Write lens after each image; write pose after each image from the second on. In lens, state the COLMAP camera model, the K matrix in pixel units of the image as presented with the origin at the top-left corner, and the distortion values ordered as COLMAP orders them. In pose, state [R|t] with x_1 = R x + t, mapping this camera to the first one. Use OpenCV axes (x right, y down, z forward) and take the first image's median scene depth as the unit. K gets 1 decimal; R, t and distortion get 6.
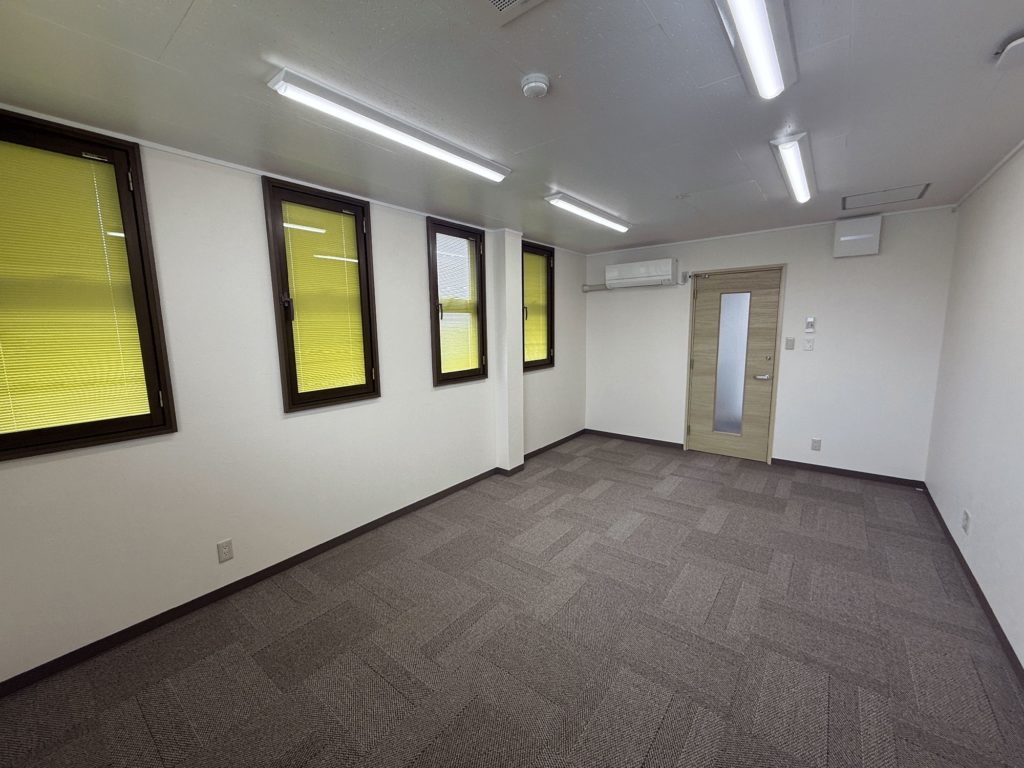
lens RADIAL K [[405.8, 0, 507.4], [0, 405.8, 387.0], [0, 0, 1]] dist [0.005240, 0.000202]
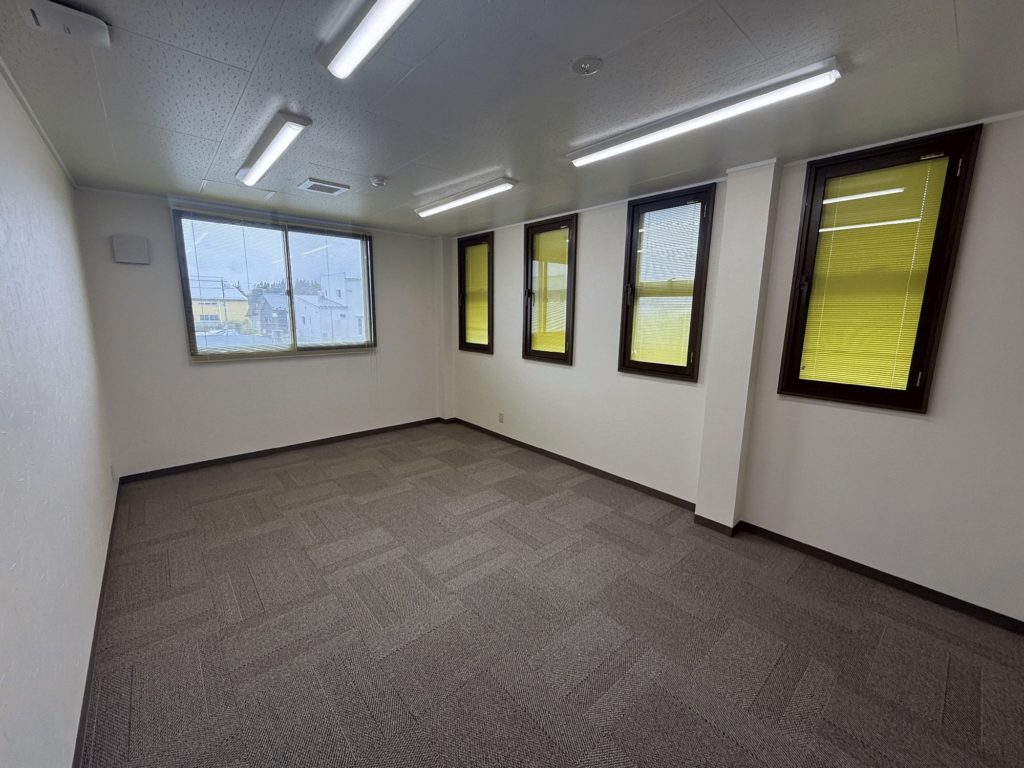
lens RADIAL K [[410.2, 0, 509.0], [0, 410.2, 375.4], [0, 0, 1]] dist [0.000694, 0.005935]
pose [[-0.176016, 0.184598, -0.966924, 0.894311], [-0.140634, 0.967468, 0.210302, -0.173245], [0.974290, 0.172999, -0.144330, 0.919460]]
